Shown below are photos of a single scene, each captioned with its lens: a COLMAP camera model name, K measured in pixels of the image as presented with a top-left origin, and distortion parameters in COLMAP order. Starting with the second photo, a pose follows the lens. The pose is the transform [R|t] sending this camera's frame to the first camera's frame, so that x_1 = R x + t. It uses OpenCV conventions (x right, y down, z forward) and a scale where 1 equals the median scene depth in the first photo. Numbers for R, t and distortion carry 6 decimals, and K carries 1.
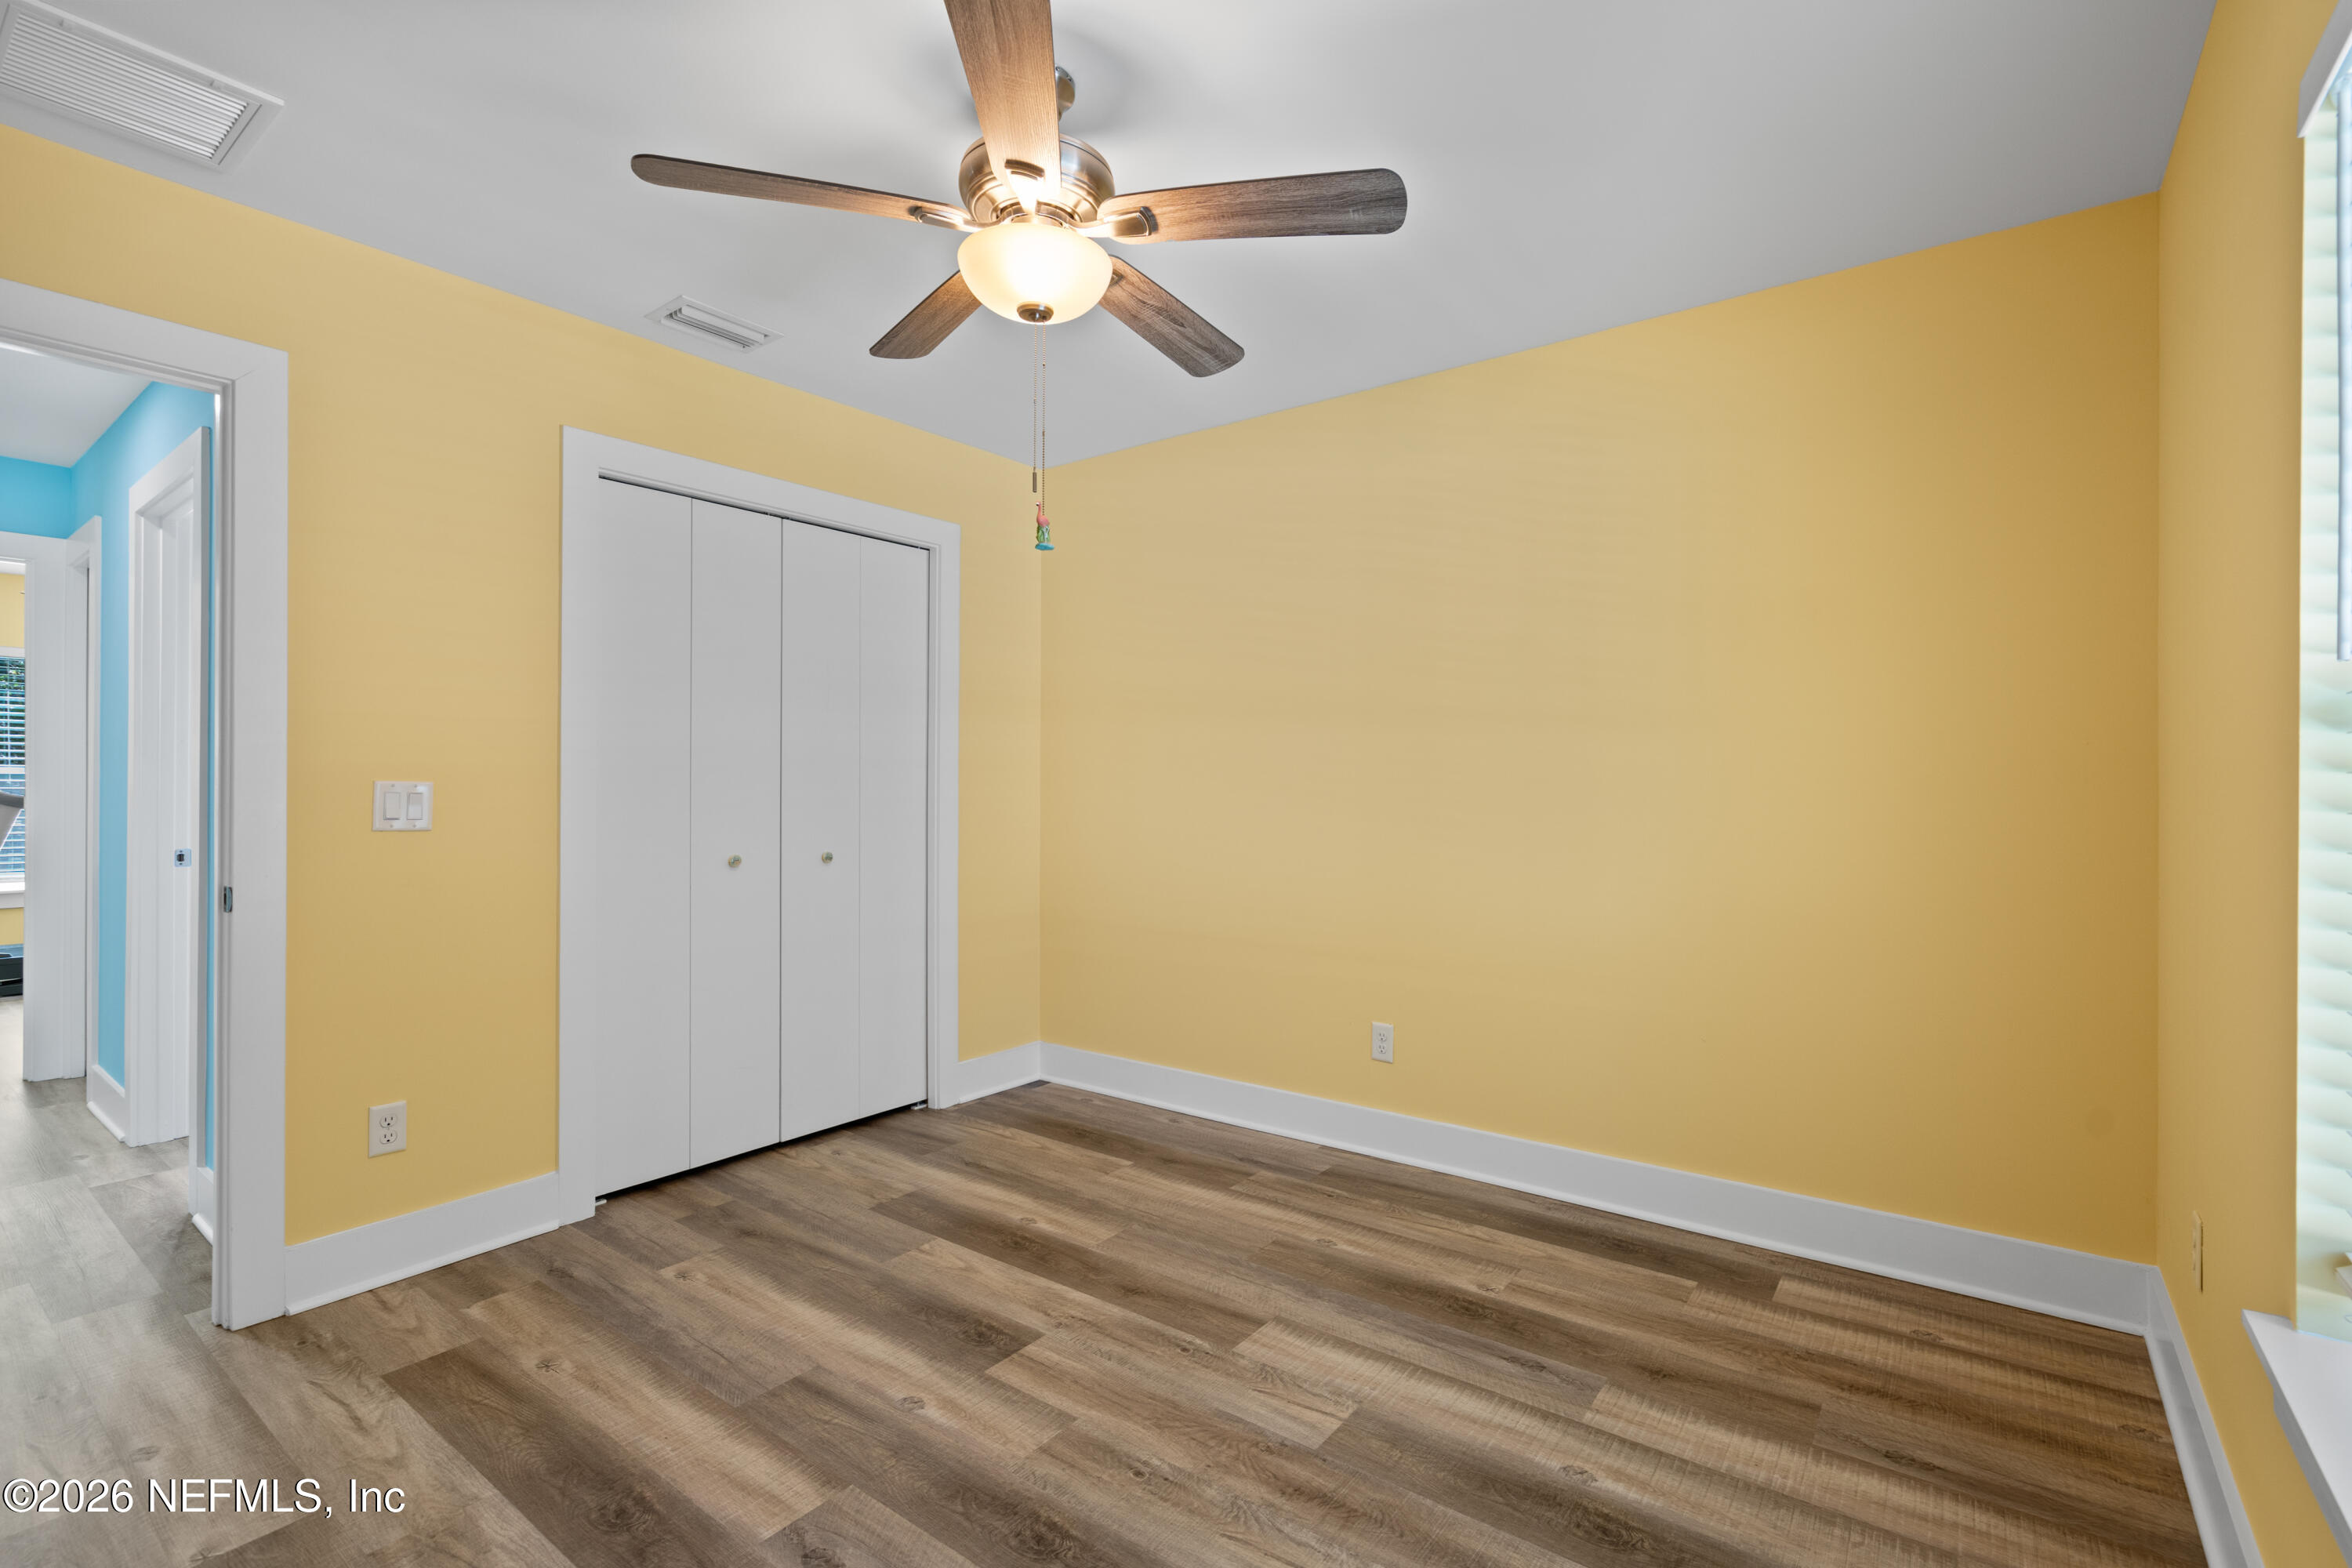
lens RADIAL K [[1060.8, 0, 1212.0], [0, 1060.8, 769.9], [0, 0, 1]] dist [-0.007834, 0.000934]
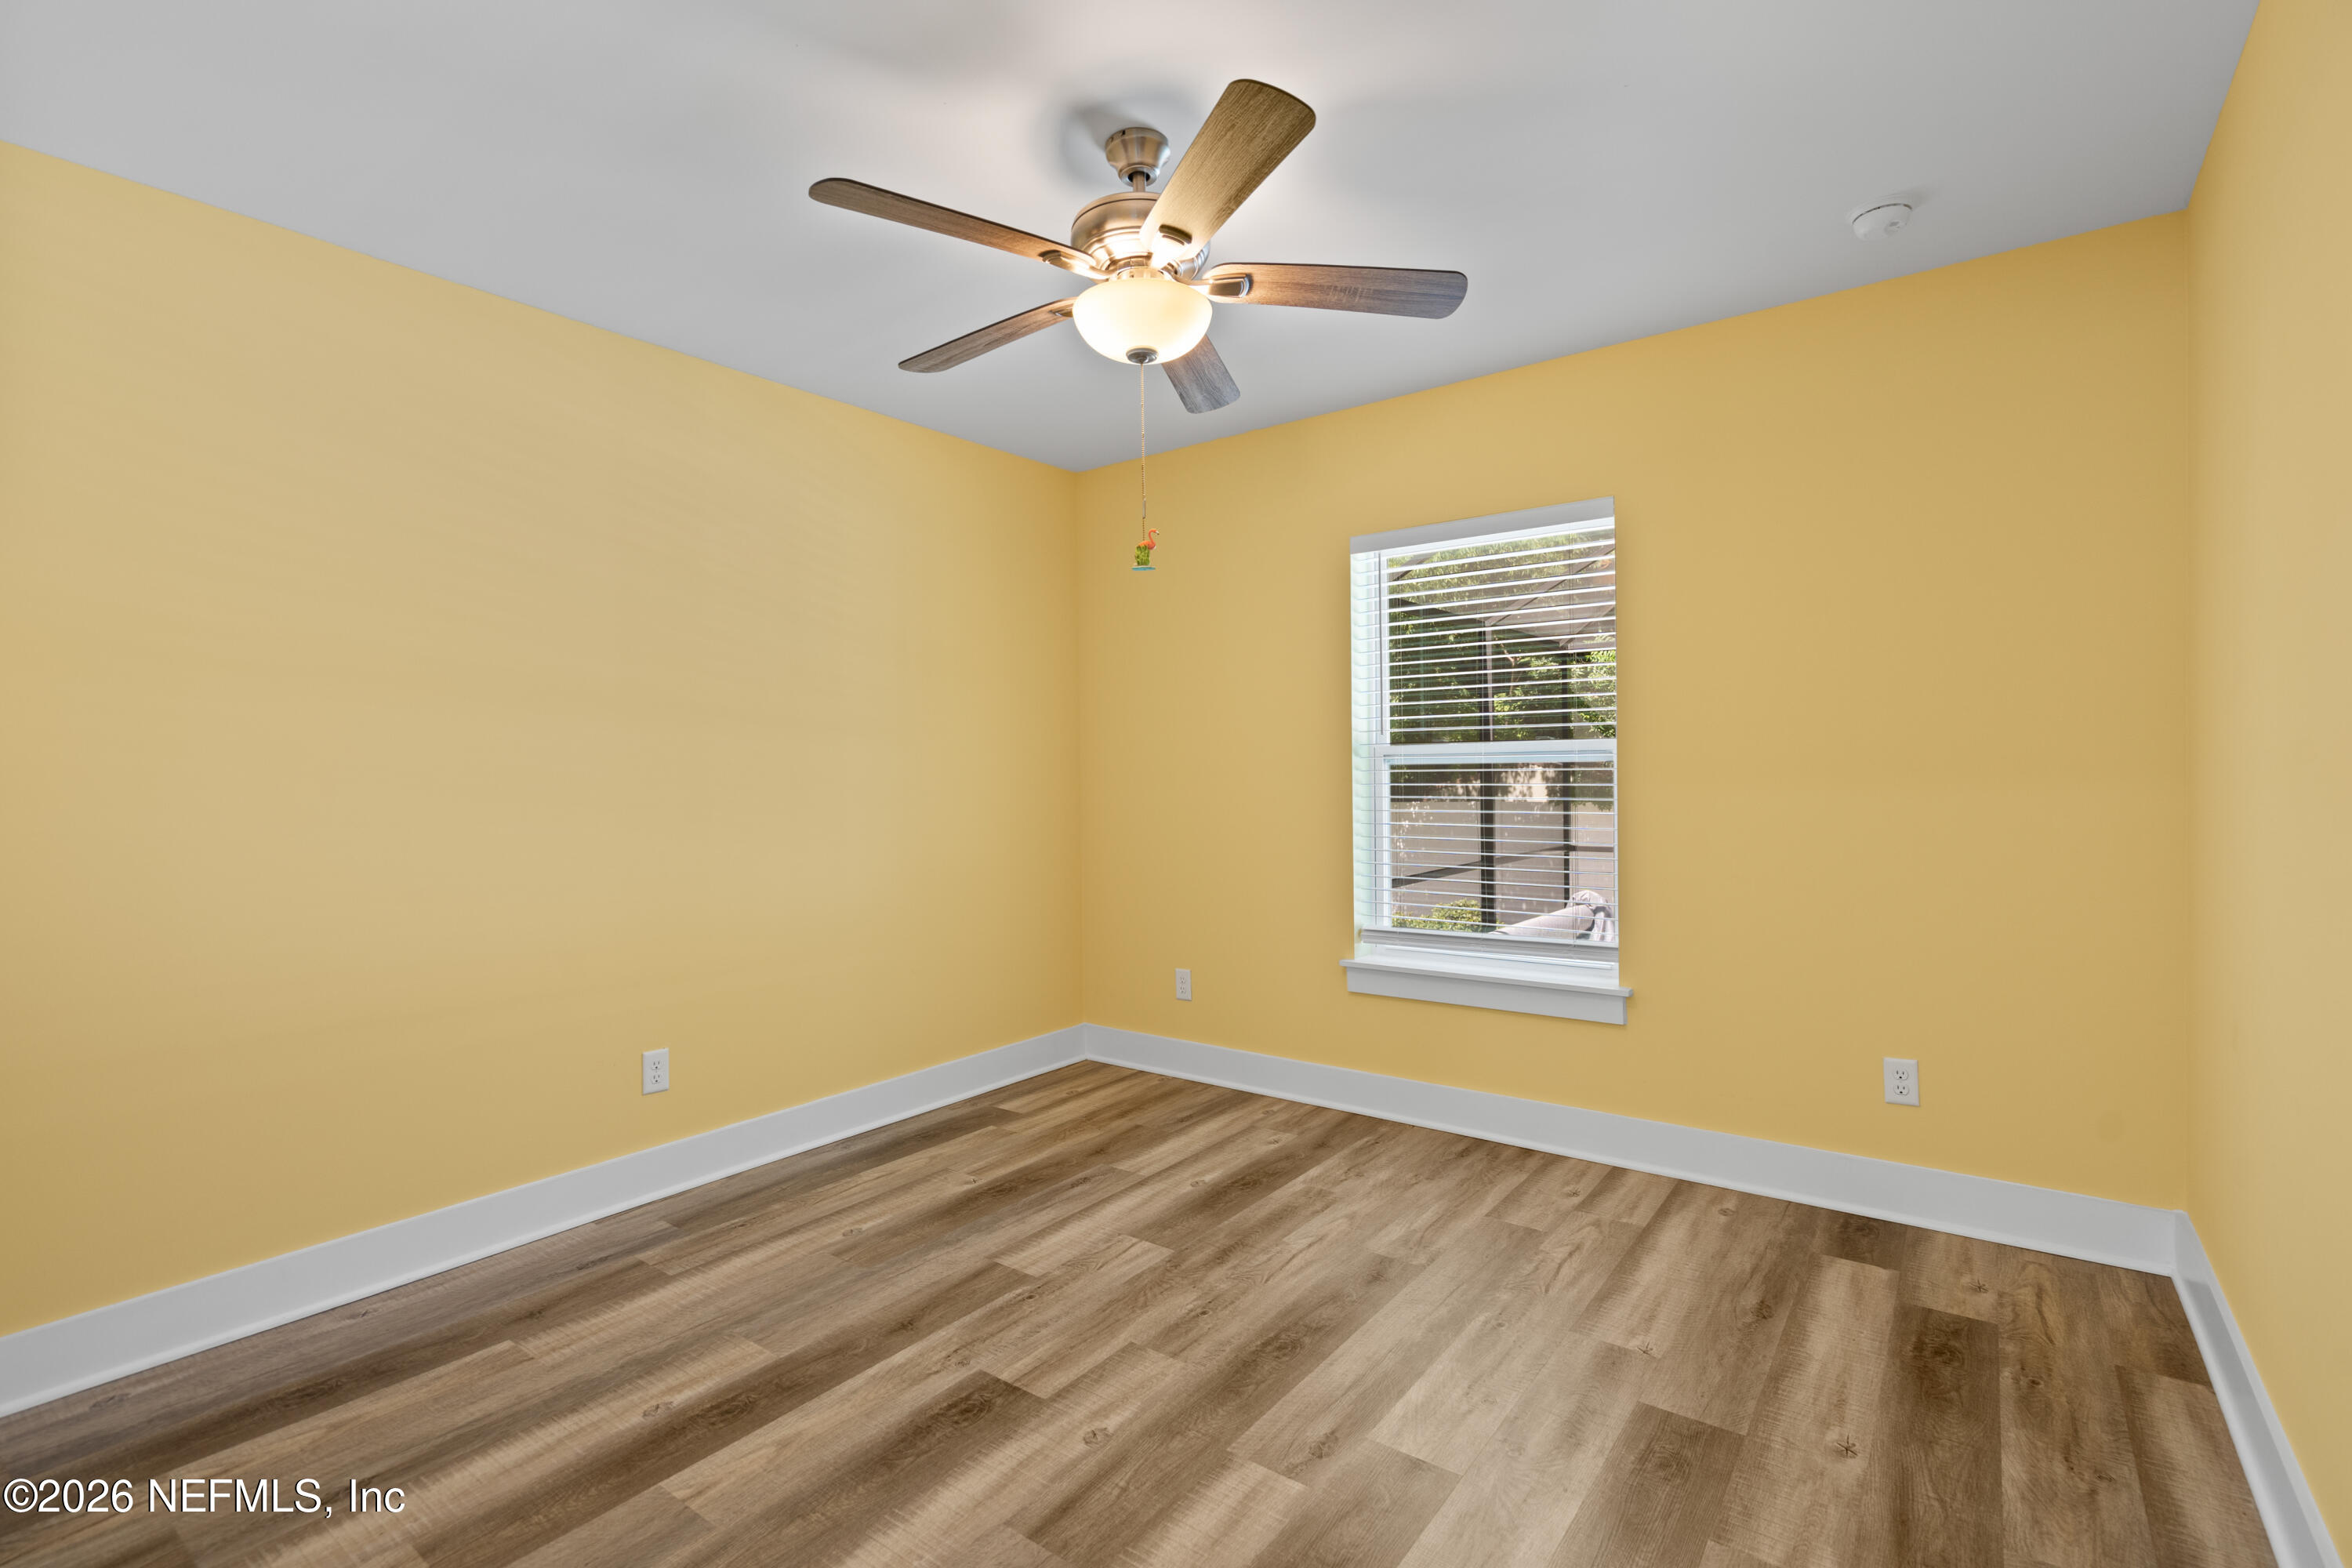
lens RADIAL K [[1060.8, 0, 1212.0], [0, 1060.8, 769.9], [0, 0, 1]] dist [-0.007834, 0.000934]
pose [[-0.002721, 0.000162, 0.999996, -0.985850], [0.001307, 0.999999, -0.000158, 0.011018], [-0.999995, 0.001307, -0.002721, 0.731128]]
